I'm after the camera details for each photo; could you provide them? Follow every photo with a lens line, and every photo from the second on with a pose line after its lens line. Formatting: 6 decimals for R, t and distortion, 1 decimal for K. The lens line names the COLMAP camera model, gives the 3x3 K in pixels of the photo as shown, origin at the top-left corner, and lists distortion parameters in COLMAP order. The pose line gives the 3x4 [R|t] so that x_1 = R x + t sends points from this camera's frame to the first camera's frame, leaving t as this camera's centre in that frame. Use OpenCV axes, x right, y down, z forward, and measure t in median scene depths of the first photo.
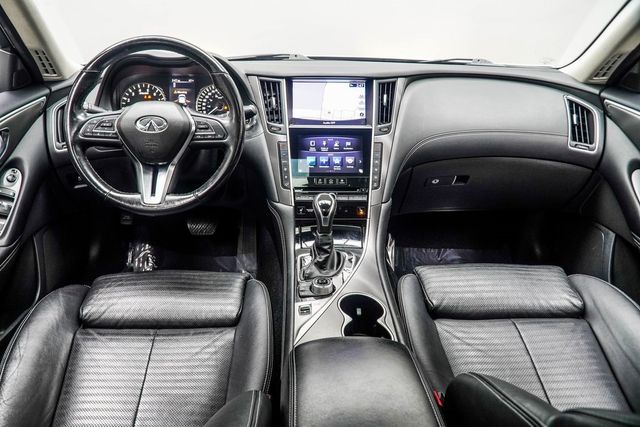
lens RADIAL K [[521.8, 0, 305.9], [0, 521.8, 211.0], [0, 0, 1]] dist [0.012470, 0.006110]
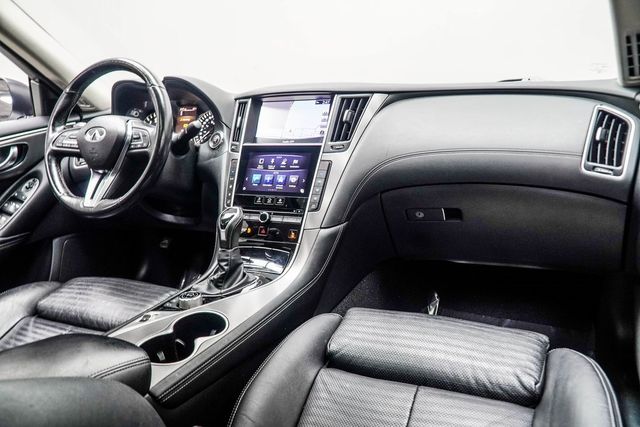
lens RADIAL K [[521.8, 0, 305.9], [0, 521.8, 211.0], [0, 0, 1]] dist [0.012470, 0.006110]
pose [[0.889008, 0.044659, -0.455709, 0.518616], [-0.115441, 0.984944, -0.128682, 0.071134], [0.443101, 0.167007, 0.880778, 0.223088]]
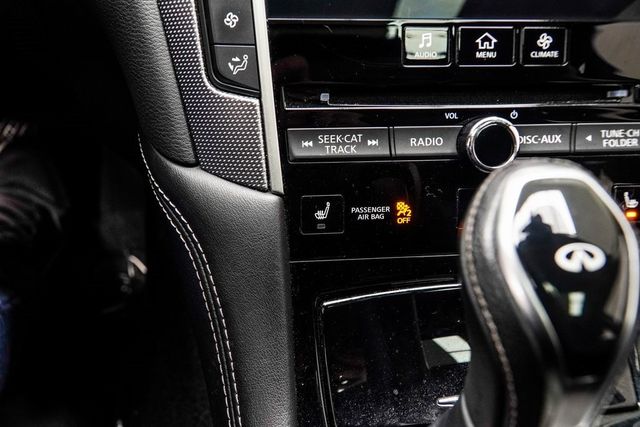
lens RADIAL K [[598.4, 0, 320.0], [0, 598.4, 213.5], [0, 0, 1]] dist [0.023656, 0.001915]
pose [[0.992697, -0.030757, 0.116648, -0.033845], [-0.003005, 0.960349, 0.278784, -0.058468], [-0.120597, -0.277099, 0.953243, 0.787876]]
